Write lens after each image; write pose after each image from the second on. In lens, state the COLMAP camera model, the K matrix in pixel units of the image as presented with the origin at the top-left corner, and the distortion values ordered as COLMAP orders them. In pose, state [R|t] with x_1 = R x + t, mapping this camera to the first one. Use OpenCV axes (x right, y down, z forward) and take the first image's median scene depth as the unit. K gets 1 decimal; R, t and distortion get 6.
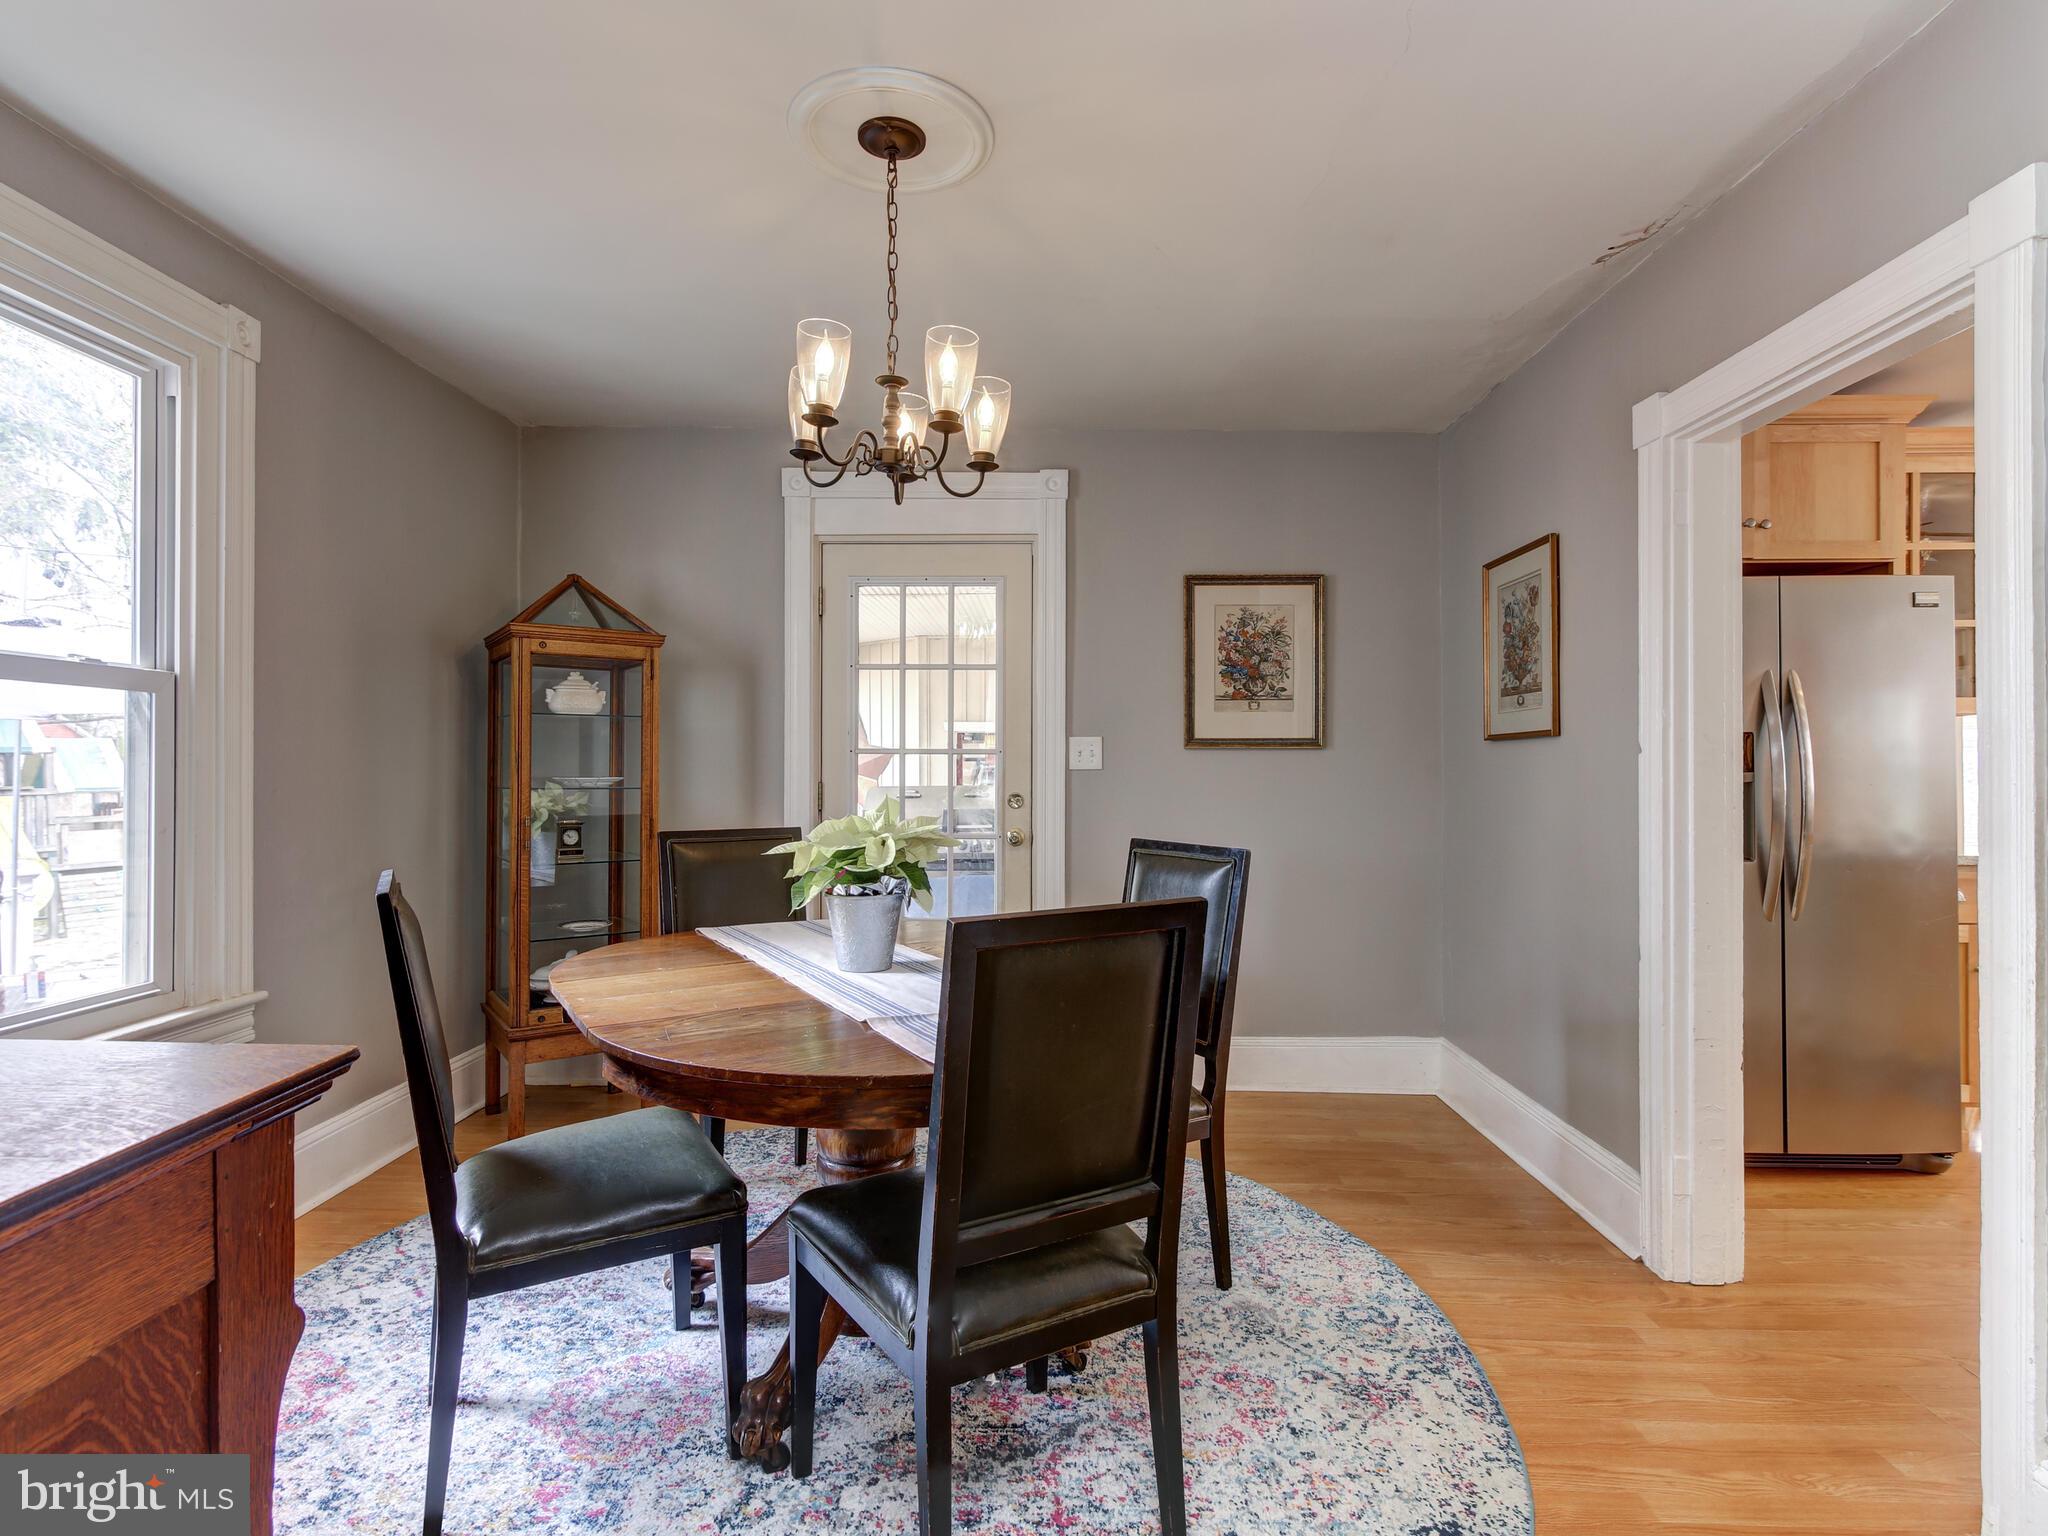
lens RADIAL K [[1061.4, 0, 1023.4], [0, 1061.4, 756.6], [0, 0, 1]] dist [0.018663, -0.000189]
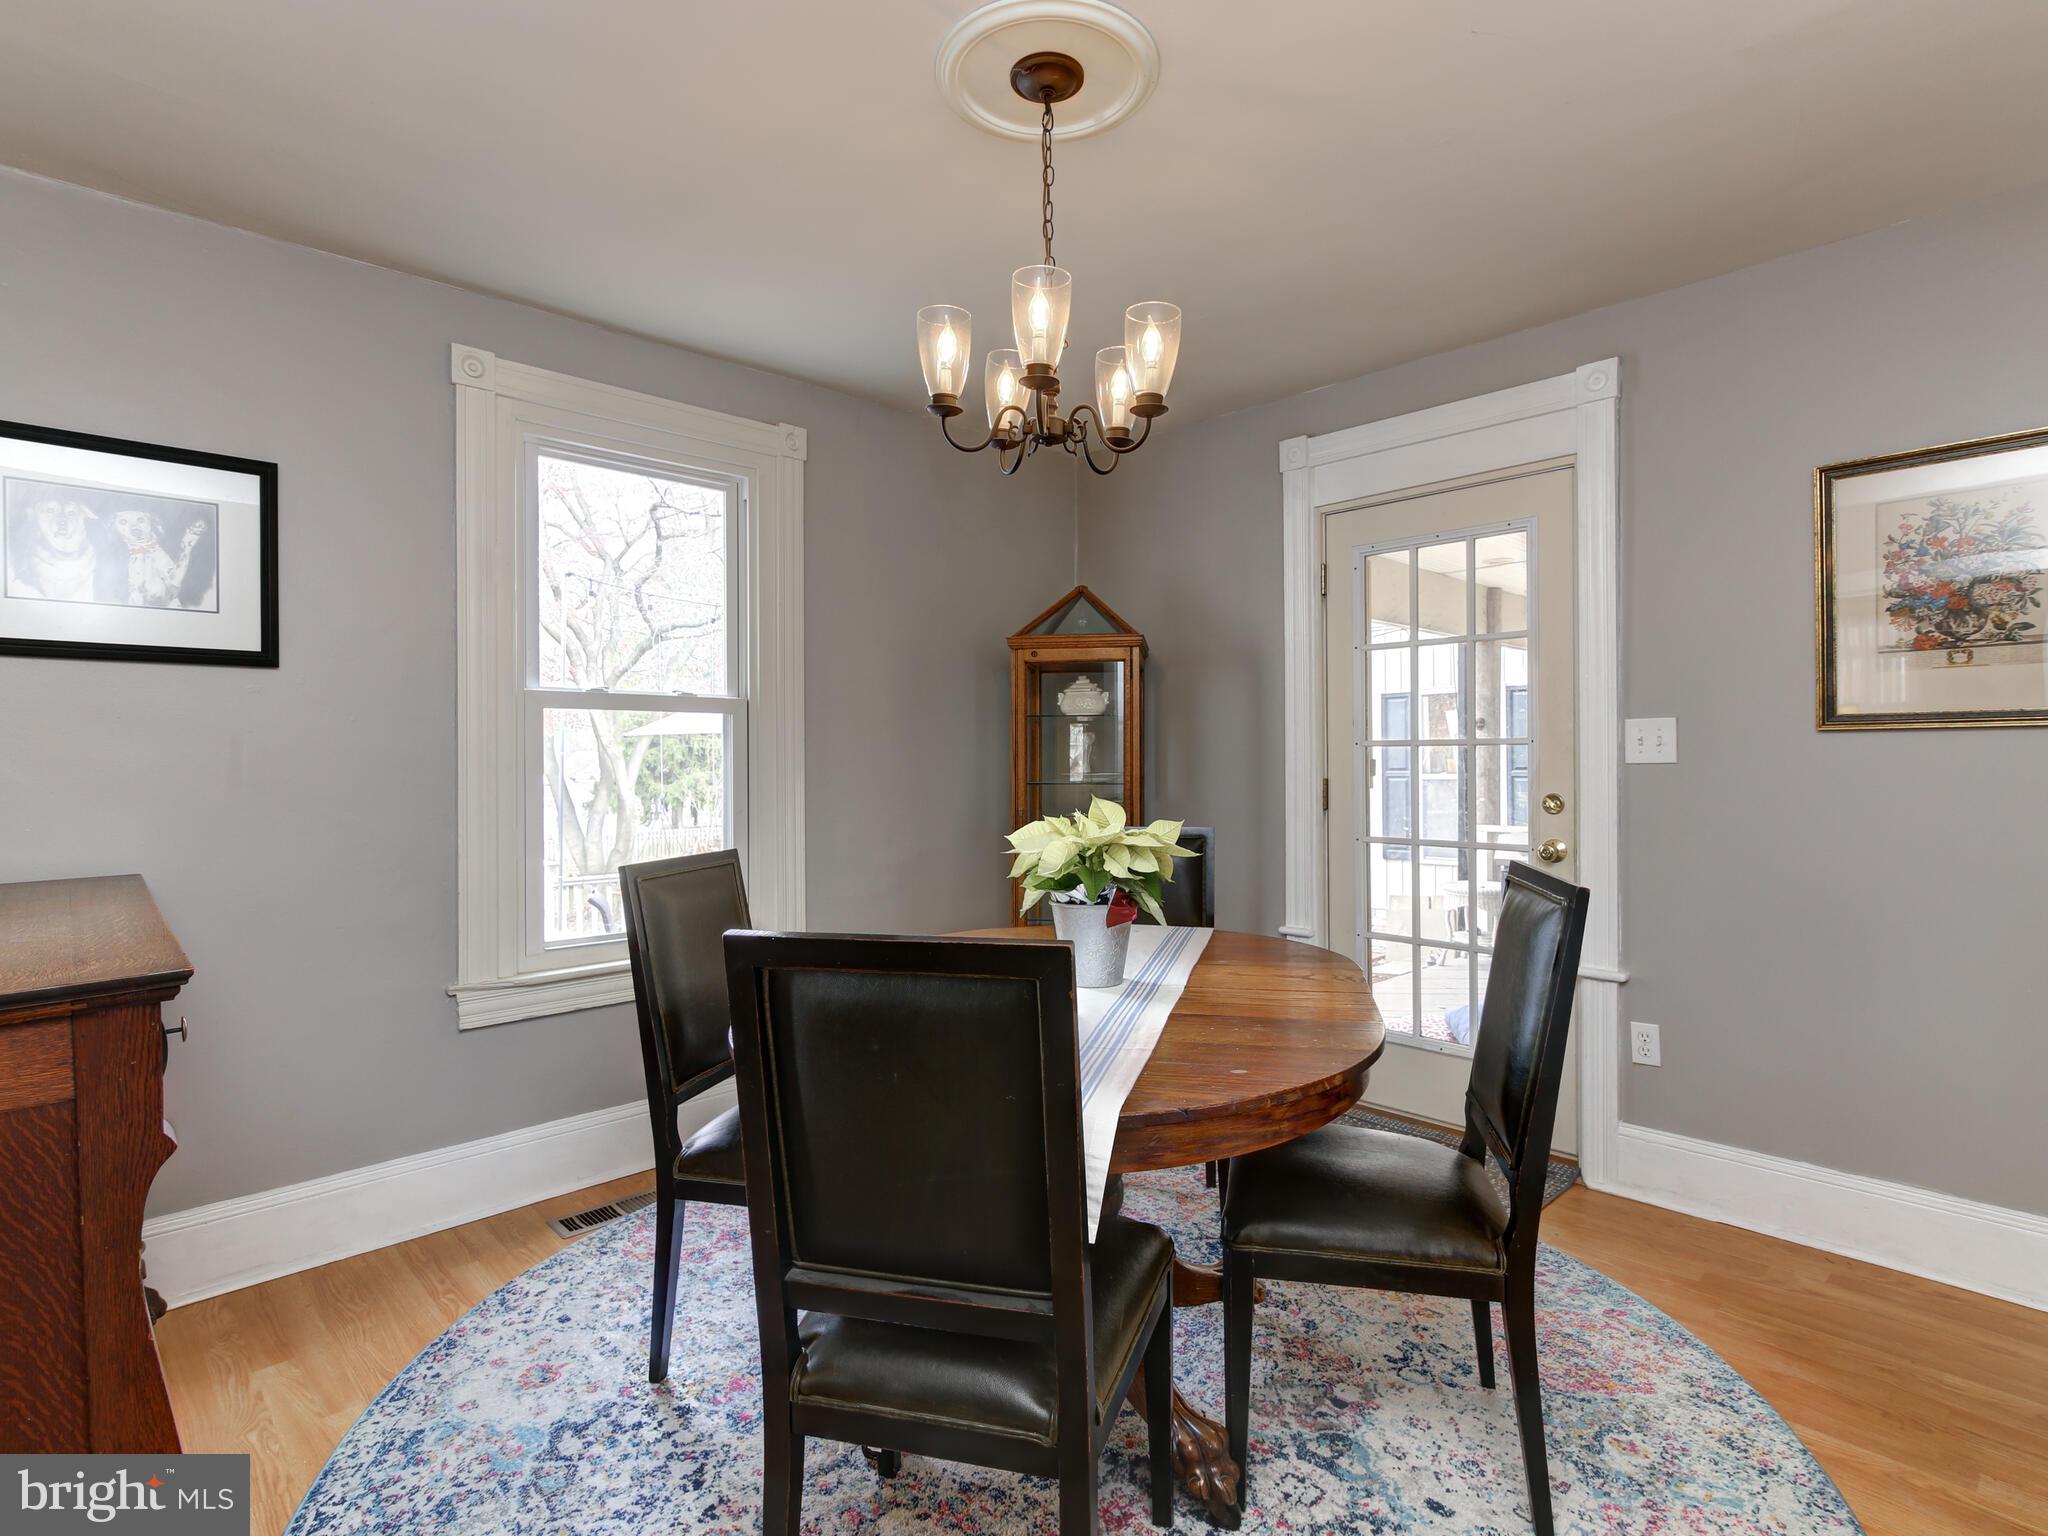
lens RADIAL K [[1063.7, 0, 1022.6], [0, 1063.7, 759.2], [0, 0, 1]] dist [-0.016473, 0.016897]
pose [[0.699143, -0.009855, -0.714914, 0.405483], [0.015068, 0.999886, 0.000952, 0.002575], [0.714823, -0.011438, 0.699212, 0.276962]]
